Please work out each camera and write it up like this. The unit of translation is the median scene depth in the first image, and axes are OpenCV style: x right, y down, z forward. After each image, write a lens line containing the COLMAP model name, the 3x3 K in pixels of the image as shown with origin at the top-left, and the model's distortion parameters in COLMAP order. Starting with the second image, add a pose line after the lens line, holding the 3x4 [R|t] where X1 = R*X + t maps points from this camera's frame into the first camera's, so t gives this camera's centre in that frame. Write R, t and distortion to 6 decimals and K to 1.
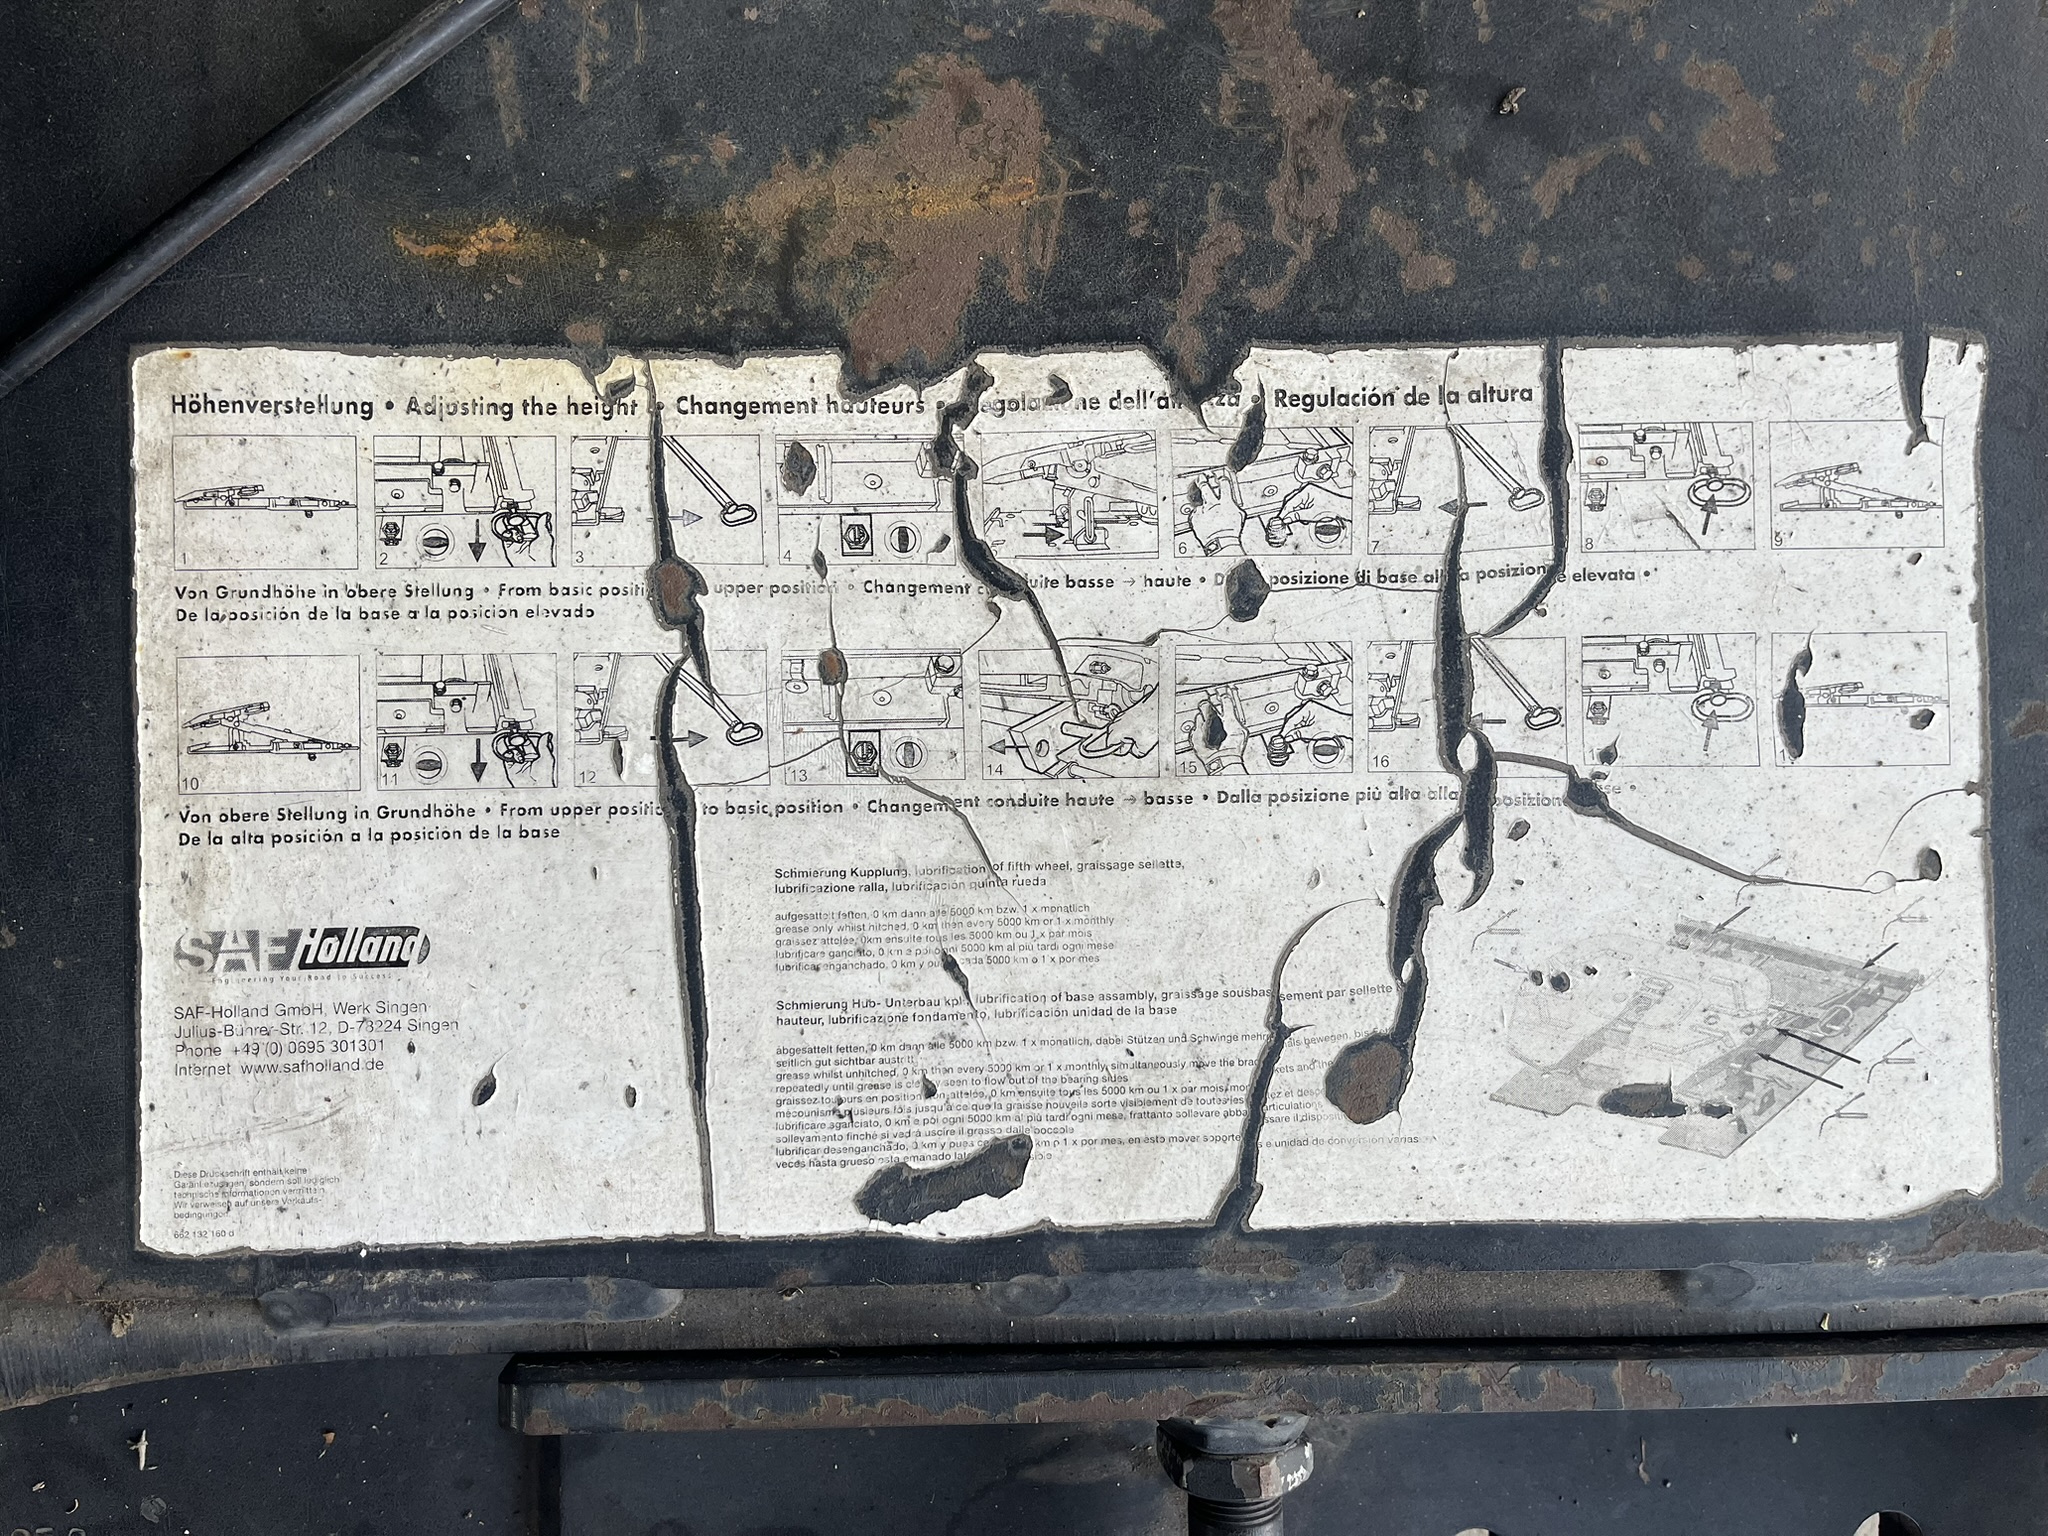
lens RADIAL K [[1579.3, 0, 1012.4], [0, 1579.3, 737.5], [0, 0, 1]] dist [0.070219, -0.120204]
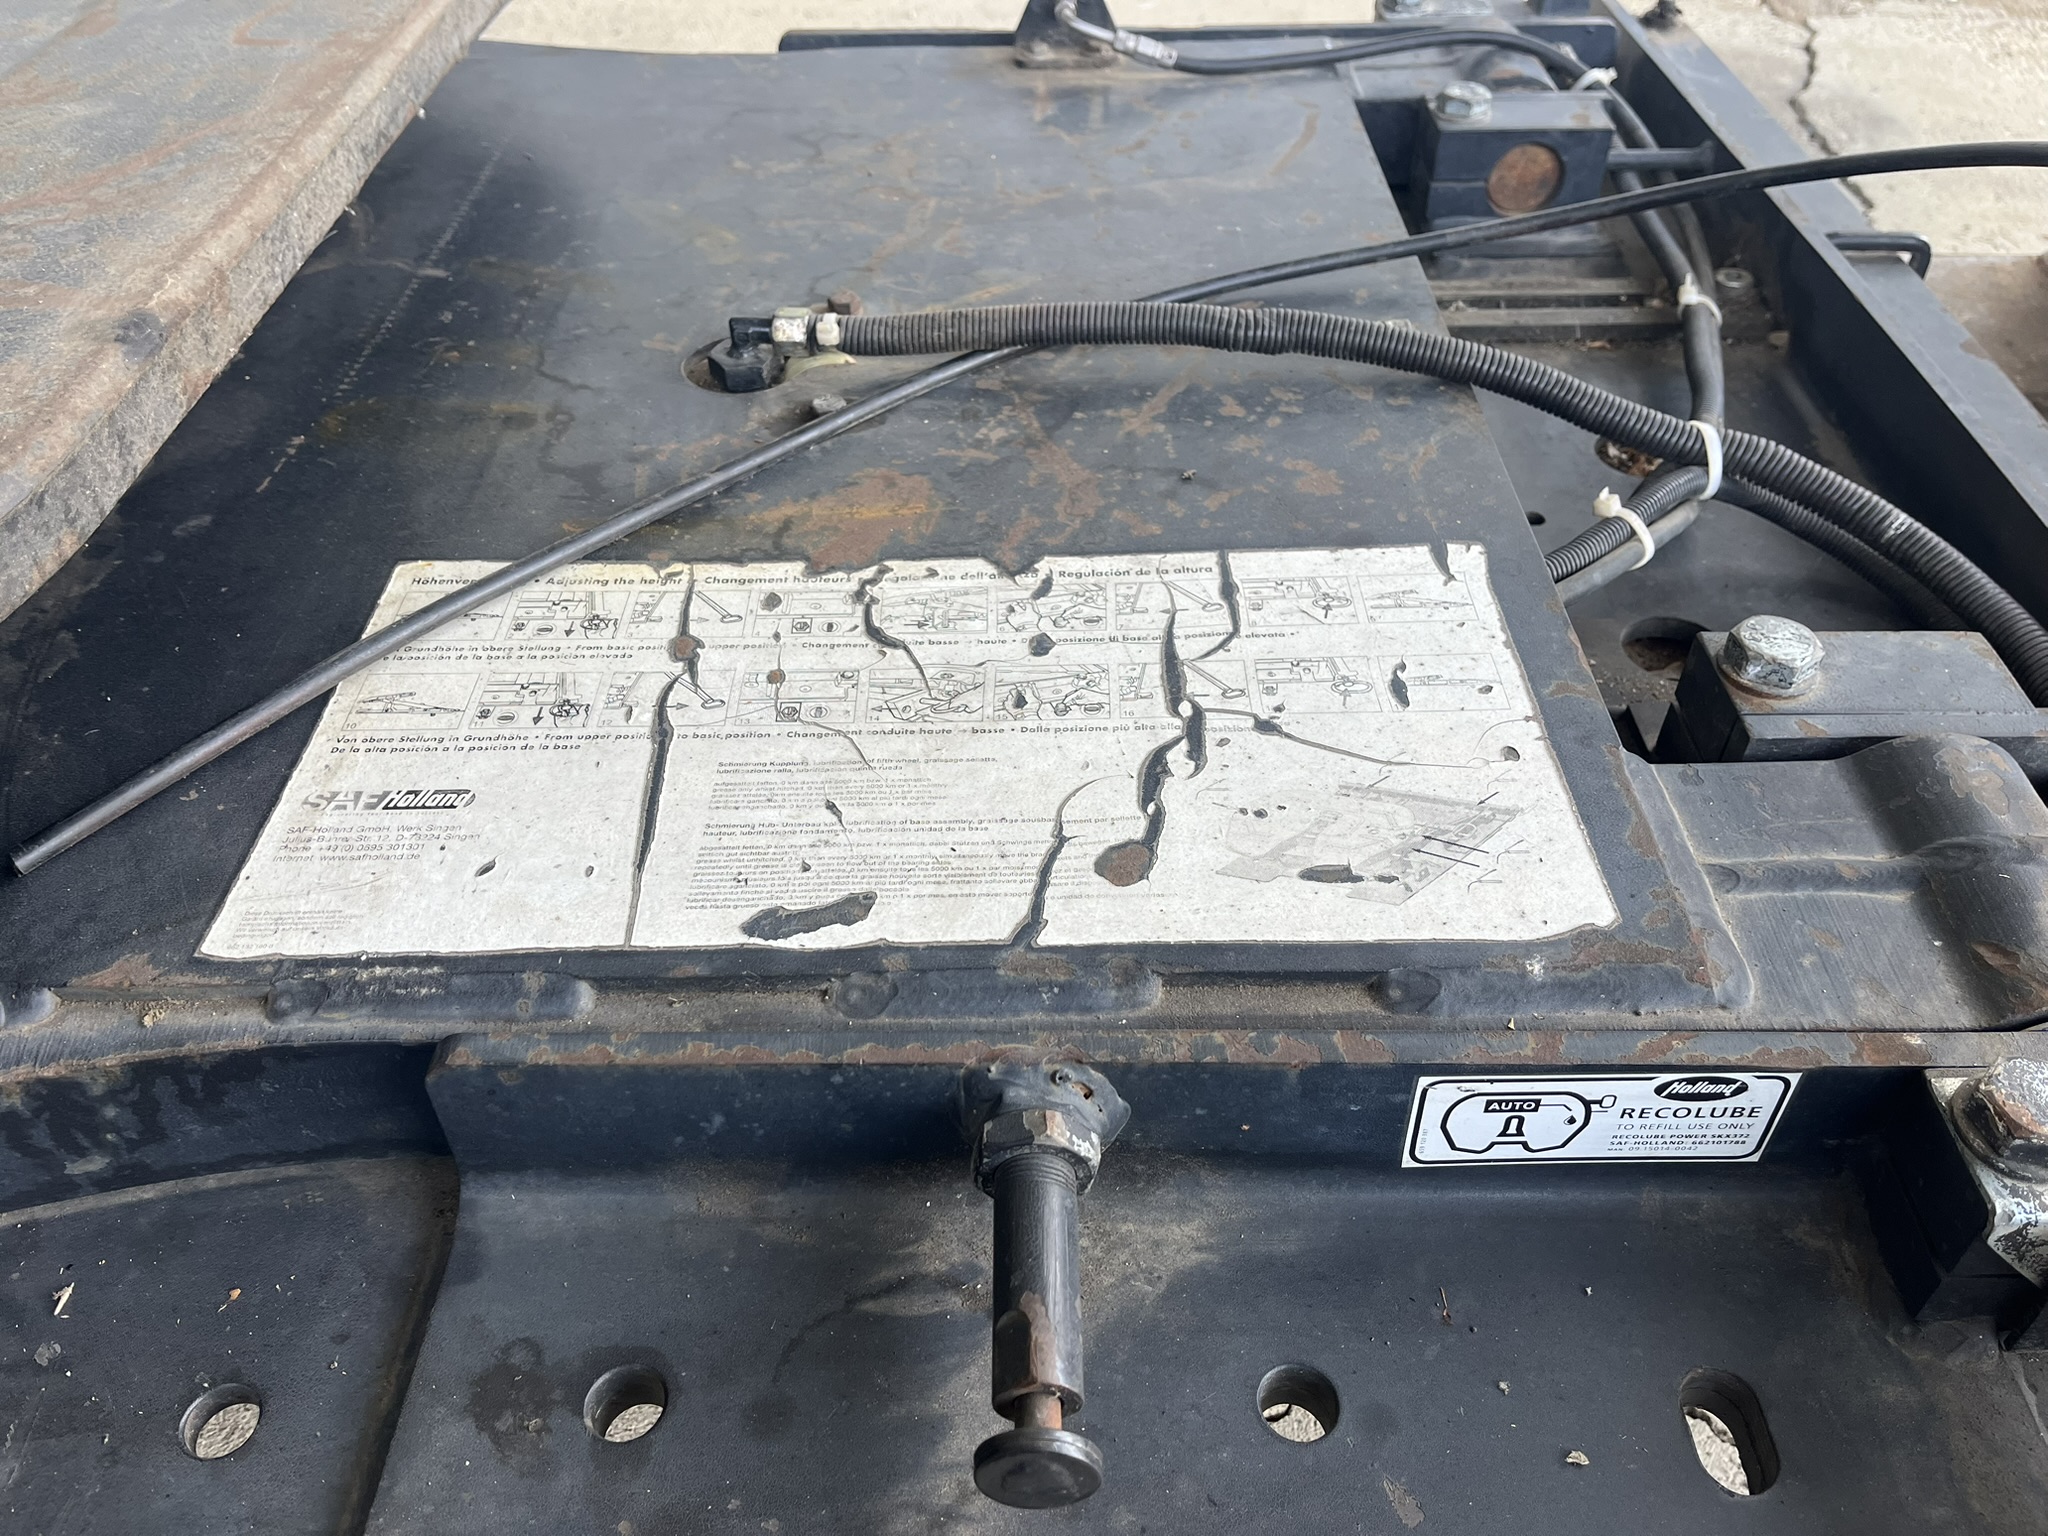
lens RADIAL K [[1579.3, 0, 1012.4], [0, 1579.3, 737.5], [0, 0, 1]] dist [0.070219, -0.120204]
pose [[0.999001, -0.015798, -0.041808, 0.184227], [-0.020208, 0.674697, -0.737818, 1.144625], [0.039864, 0.737926, 0.673704, -0.000281]]
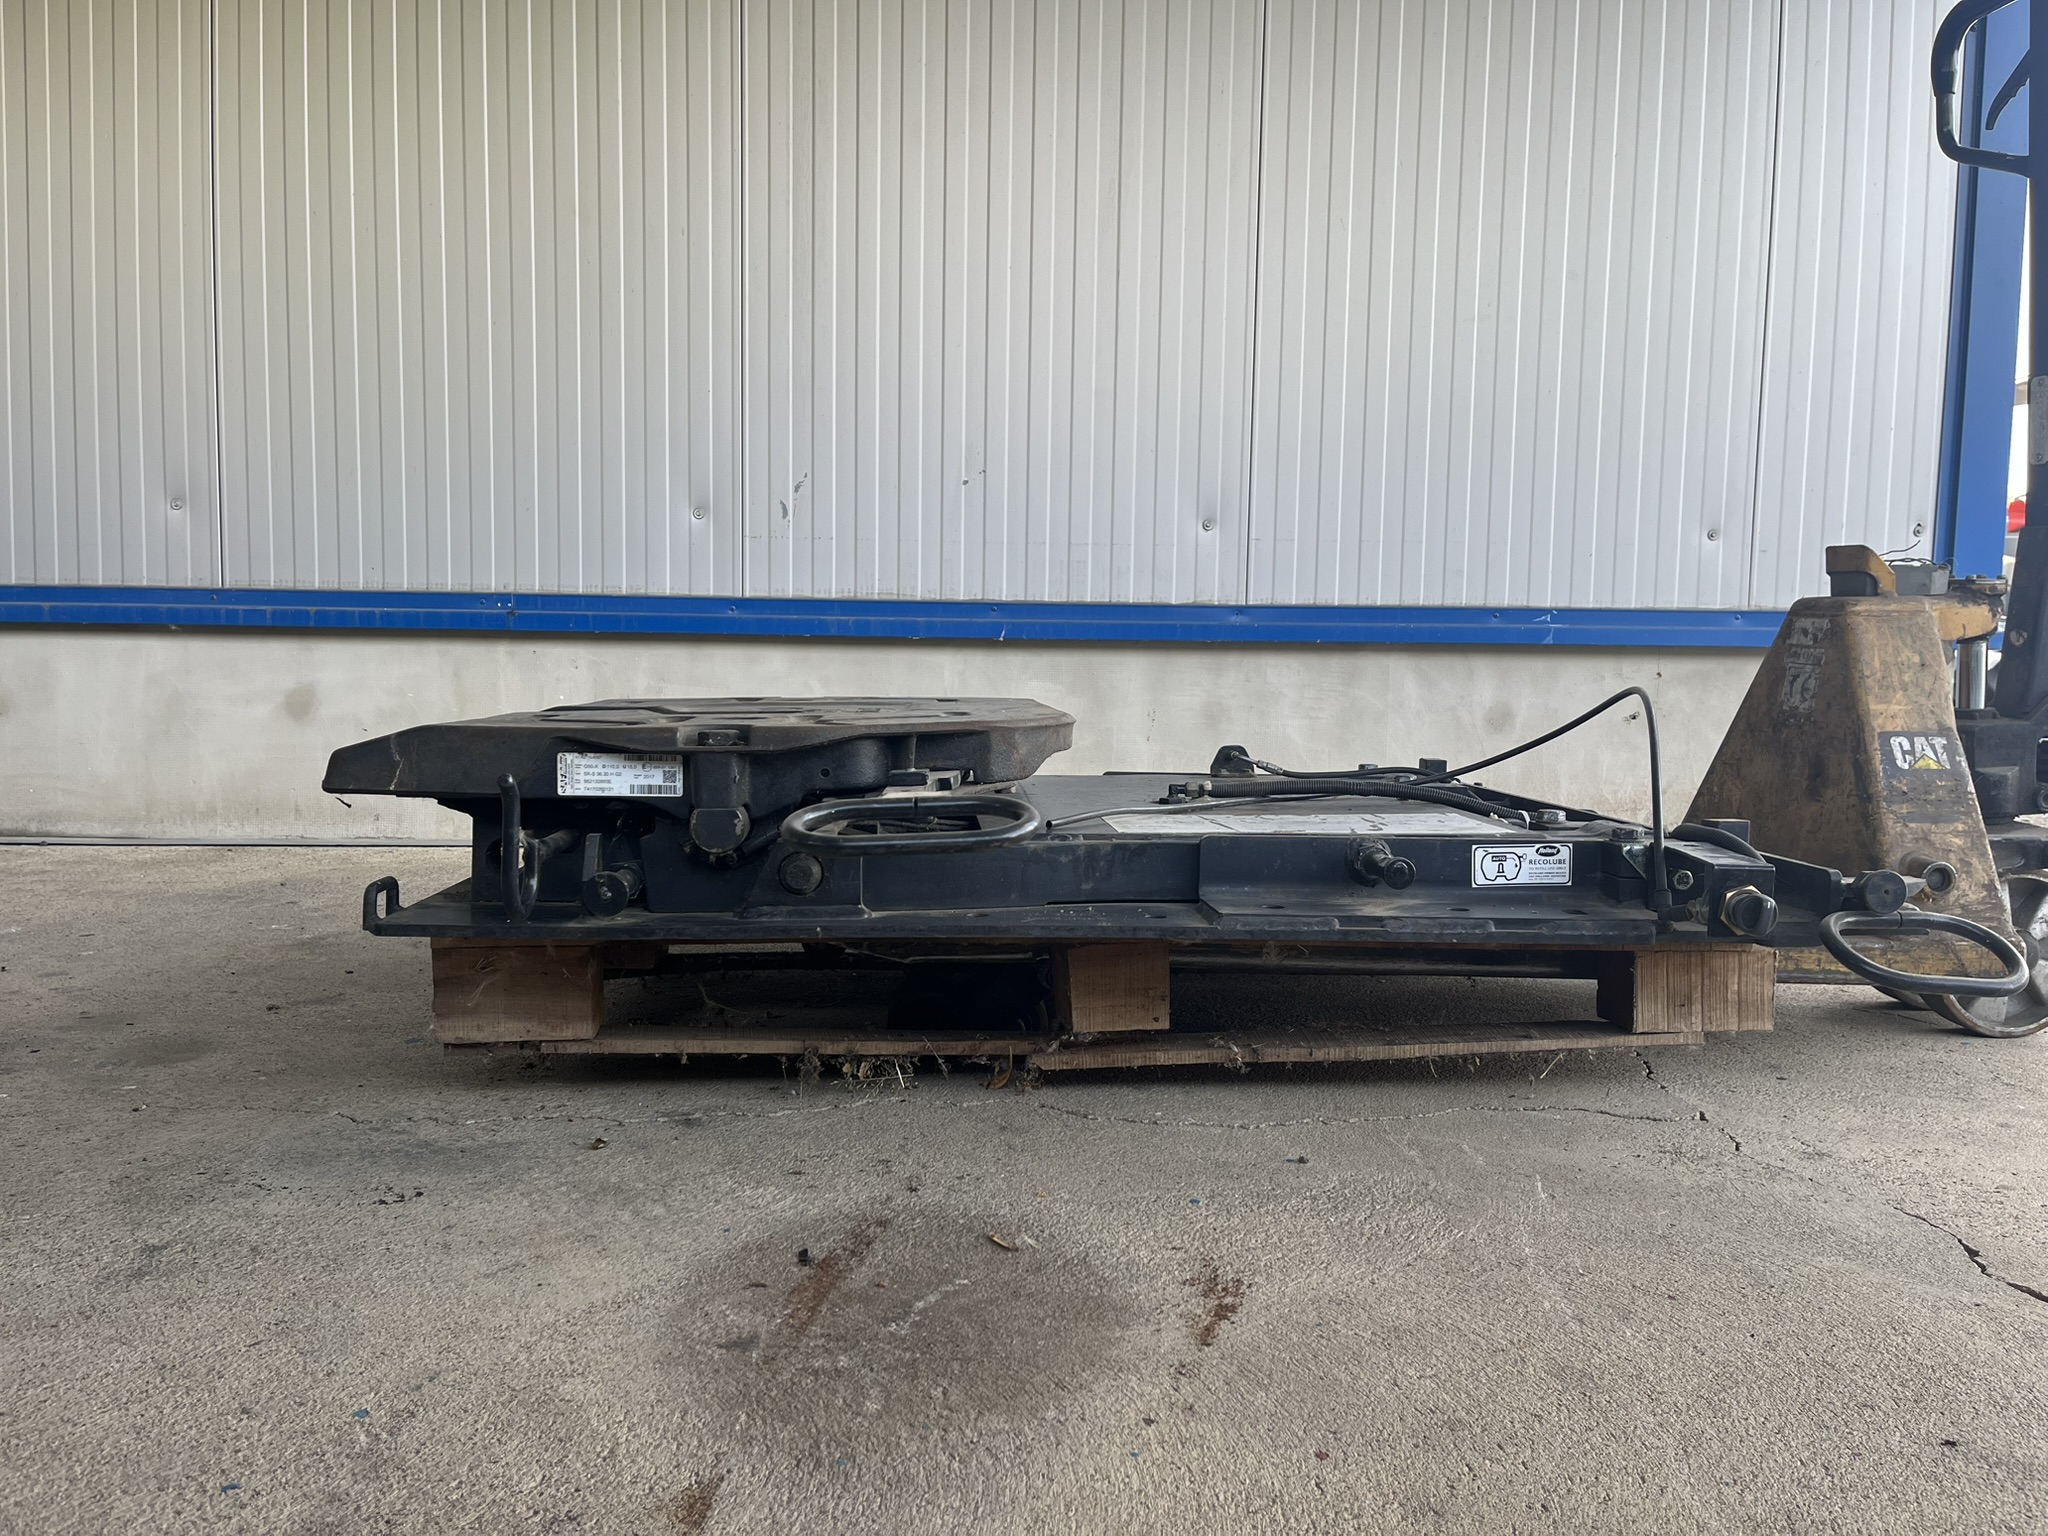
lens RADIAL K [[1544.4, 0, 1031.9], [0, 1544.4, 760.2], [0, 0, 1]] dist [0.075956, -0.112360]
pose [[0.998348, -0.011167, 0.056366, -1.027599], [0.057044, 0.074571, -0.995583, 4.641259], [0.006914, 0.997153, 0.075085, 0.448539]]
